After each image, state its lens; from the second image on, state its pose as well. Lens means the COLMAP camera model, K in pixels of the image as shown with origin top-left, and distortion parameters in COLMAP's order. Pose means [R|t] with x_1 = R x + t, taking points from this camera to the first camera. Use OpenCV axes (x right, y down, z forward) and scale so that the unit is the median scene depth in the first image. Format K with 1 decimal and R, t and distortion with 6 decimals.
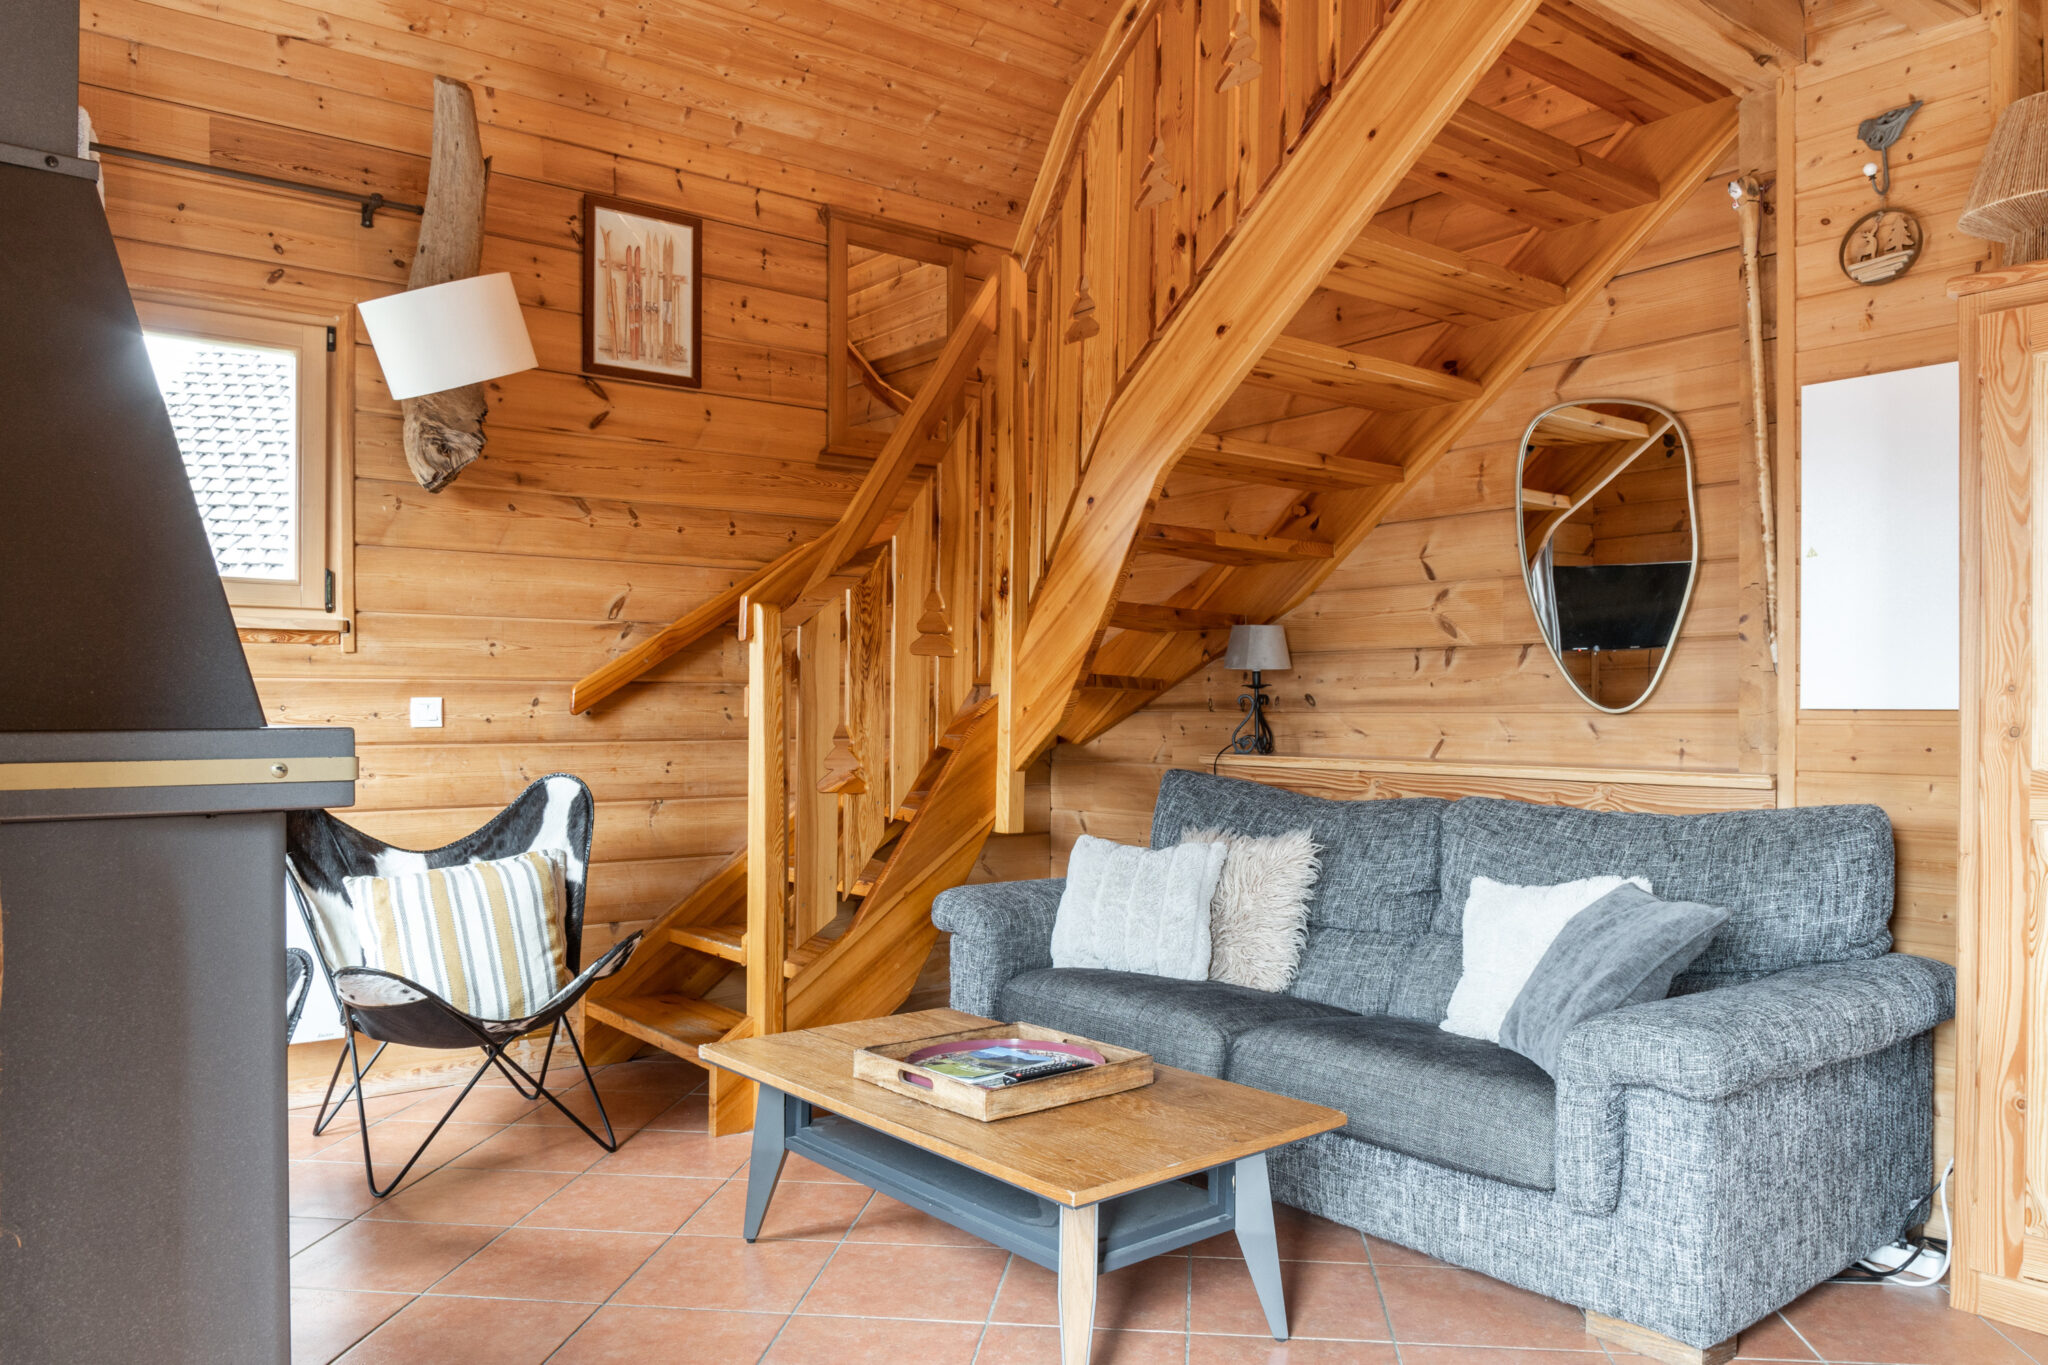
lens RADIAL K [[1418.1, 0, 1033.4], [0, 1418.1, 726.9], [0, 0, 1]] dist [-0.034309, -0.003039]
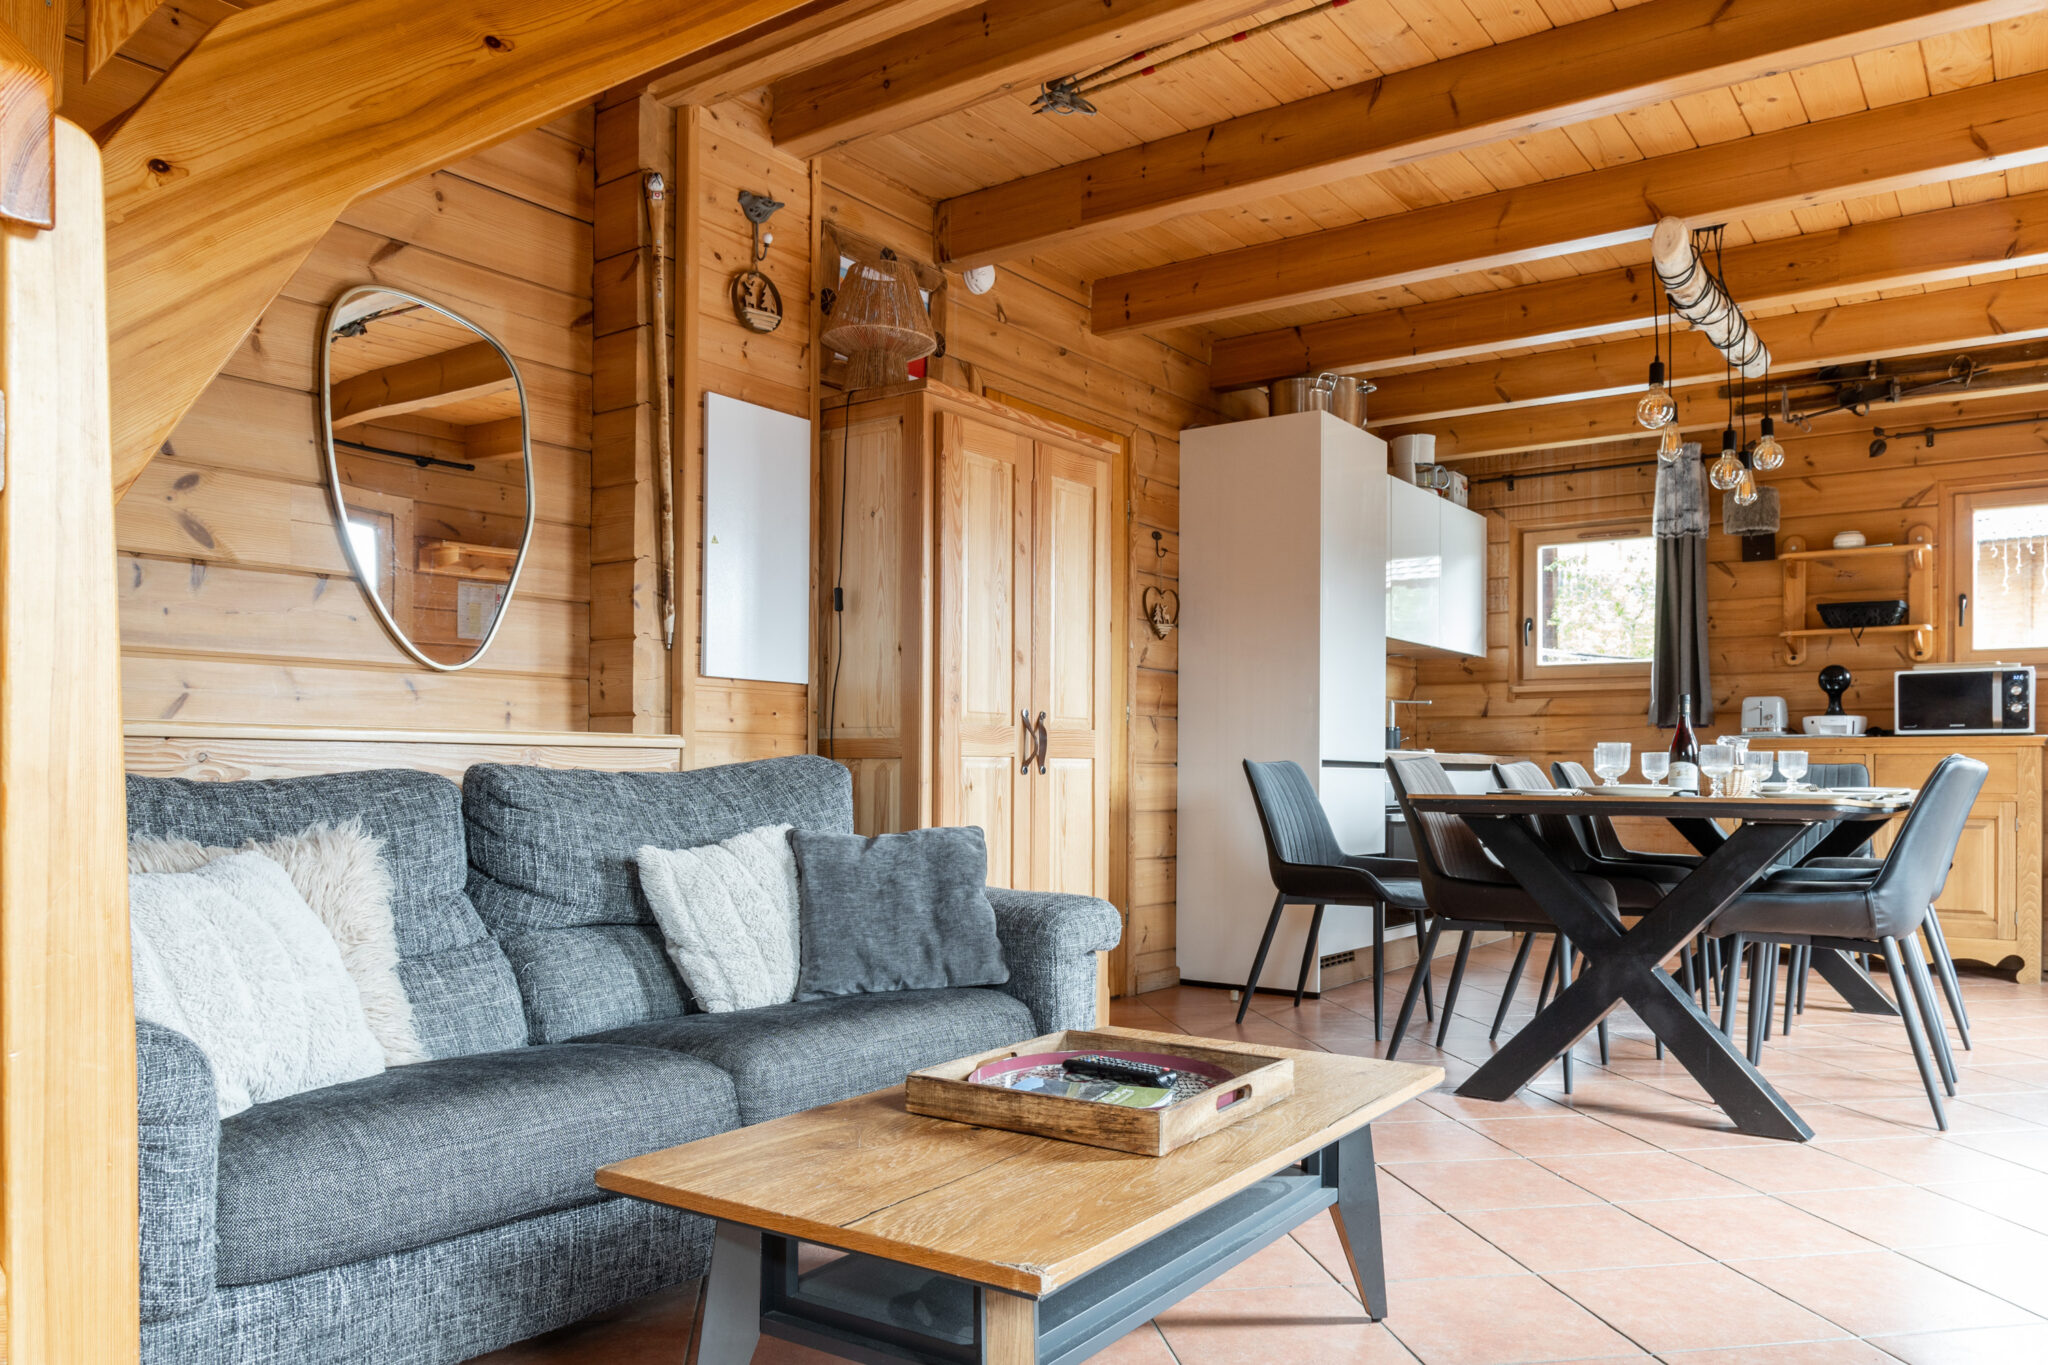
lens RADIAL K [[1416.6, 0, 1051.3], [0, 1416.6, 768.2], [0, 0, 1]] dist [-0.035307, 0.003432]
pose [[-0.278024, 0.000109, 0.960574, -0.592849], [0.009004, 0.999956, 0.002493, 0.057902], [-0.960532, 0.009342, -0.278013, 1.000530]]
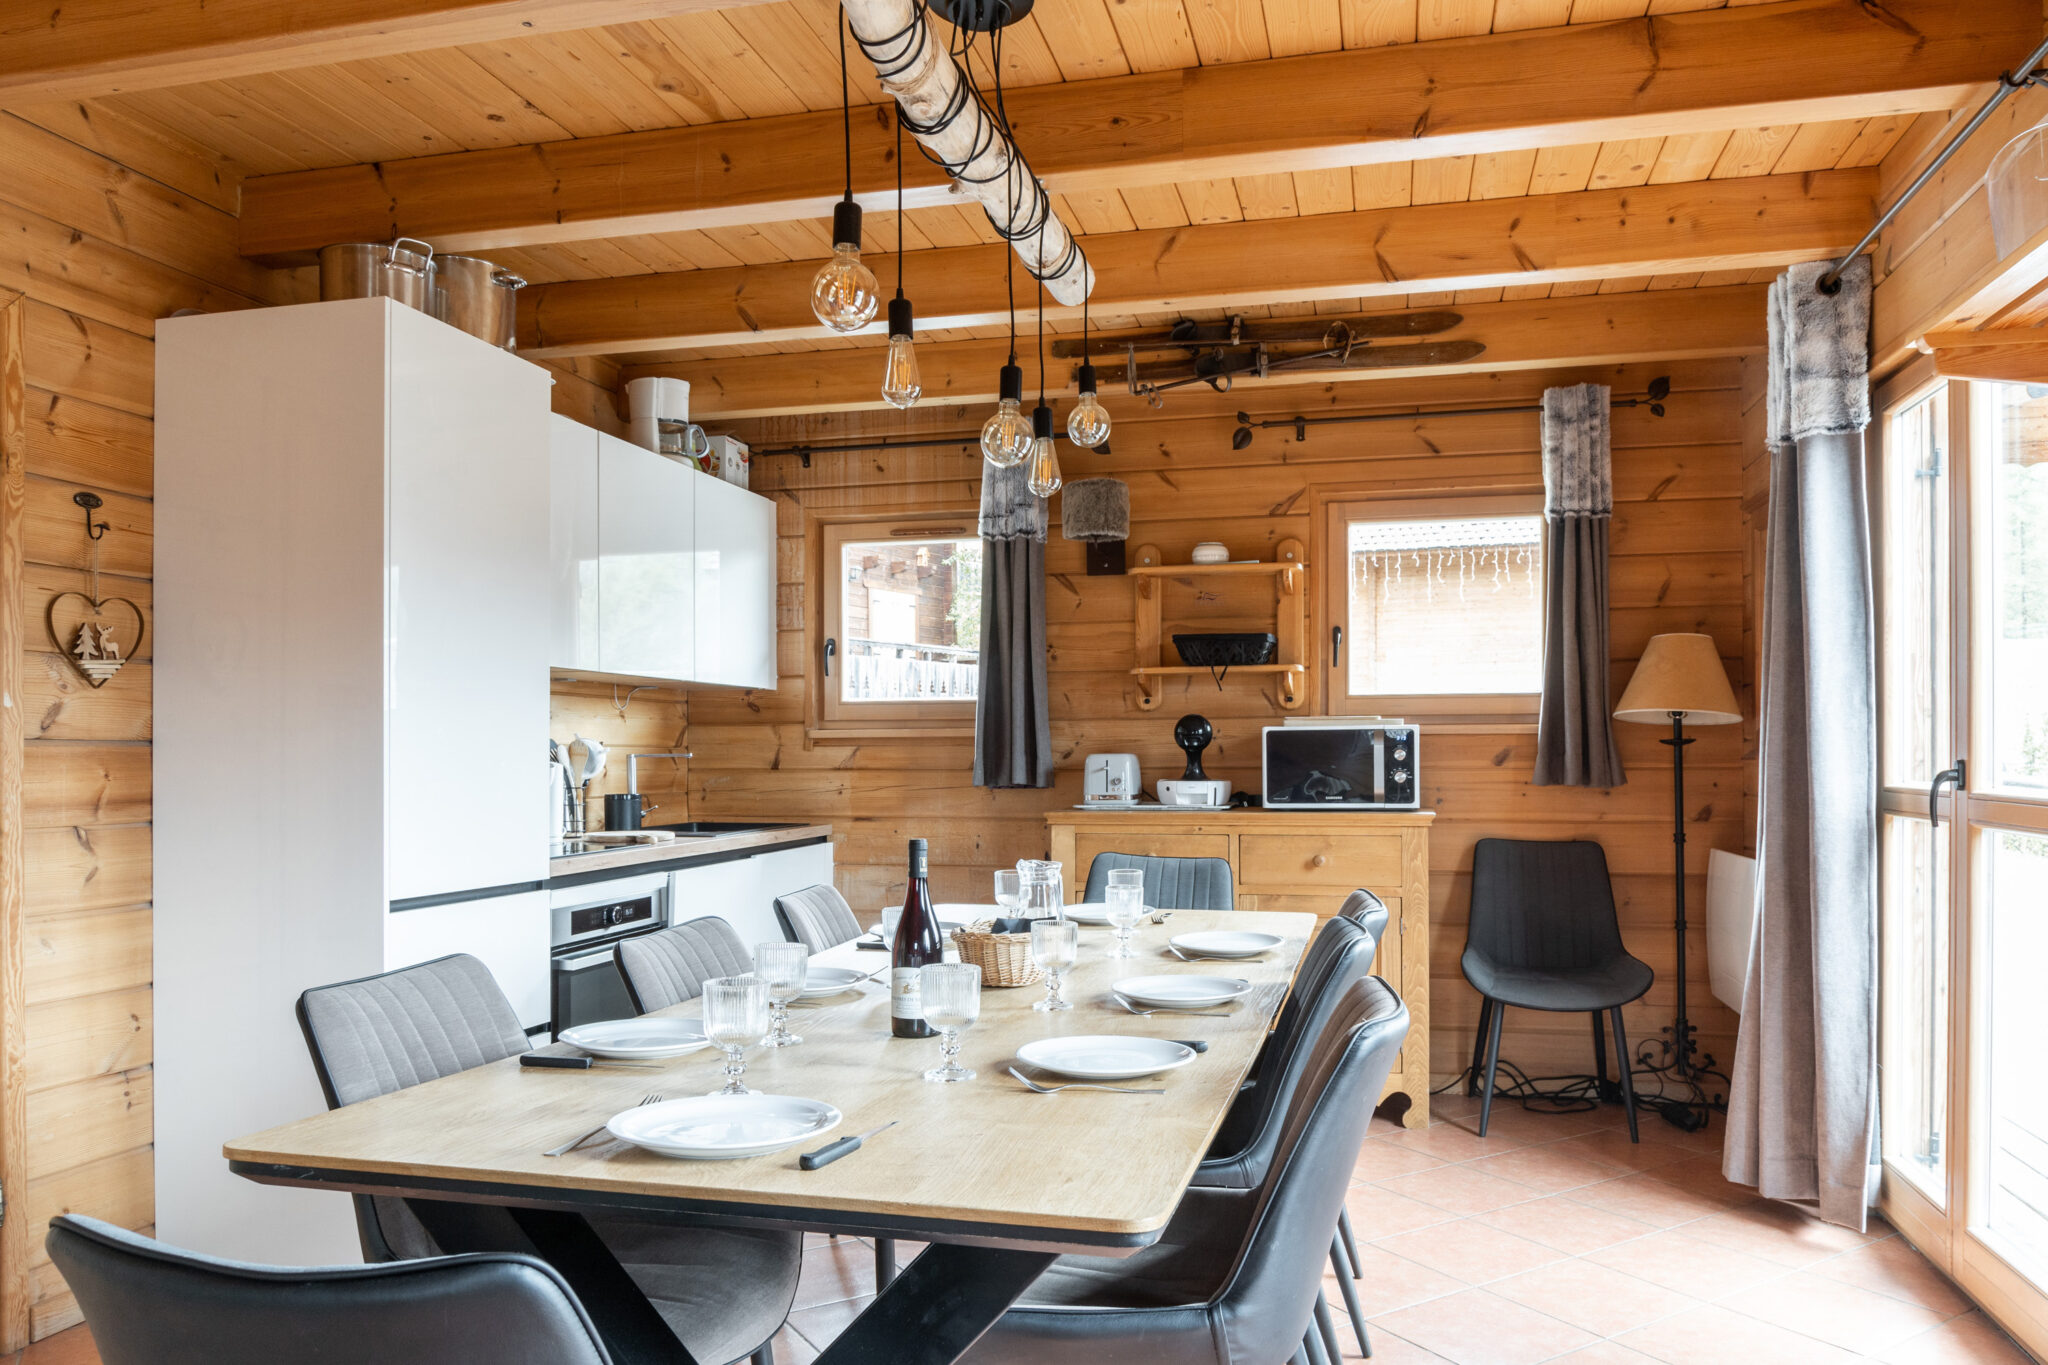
lens RADIAL K [[1417.5, 0, 1029.8], [0, 1417.5, 749.3], [0, 0, 1]] dist [-0.029583, -0.003769]
pose [[-0.614111, 0.004146, 0.789209, -0.155711], [0.014894, 0.999869, 0.006336, -0.037766], [-0.789079, 0.015646, -0.614092, 0.526725]]
